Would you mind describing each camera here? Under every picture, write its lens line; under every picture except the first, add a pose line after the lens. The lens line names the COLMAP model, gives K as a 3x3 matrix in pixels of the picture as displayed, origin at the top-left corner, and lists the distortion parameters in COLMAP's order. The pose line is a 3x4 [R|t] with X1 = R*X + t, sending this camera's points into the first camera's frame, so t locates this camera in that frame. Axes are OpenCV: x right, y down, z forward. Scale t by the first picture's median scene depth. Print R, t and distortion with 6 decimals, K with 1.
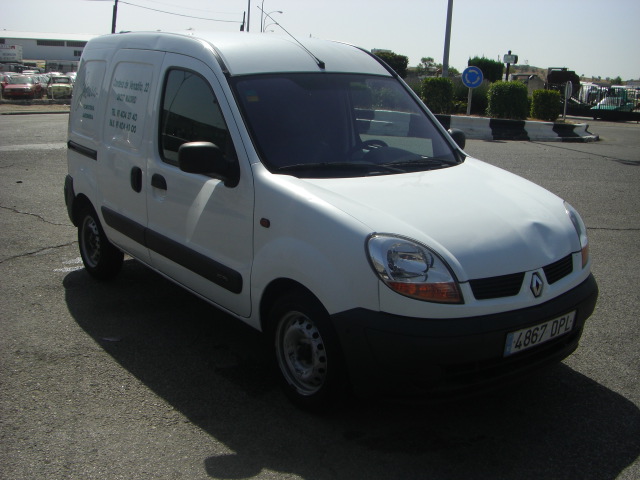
lens RADIAL K [[720.6, 0, 320.0], [0, 720.6, 240.0], [0, 0, 1]] dist [-0.164714, 0.060807]
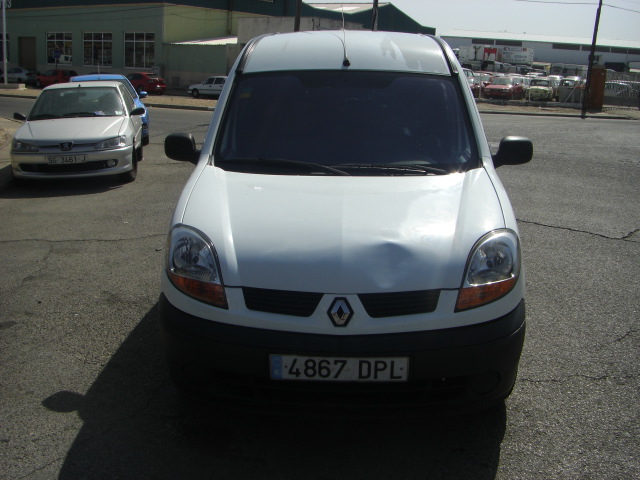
lens RADIAL K [[720.6, 0, 320.0], [0, 720.6, 240.0], [0, 0, 1]] dist [-0.164714, 0.060807]
pose [[0.759344, 0.140270, -0.635390, 0.696230], [-0.143875, 0.988513, 0.046285, -0.049895], [0.634584, 0.056271, 0.770803, 0.263577]]
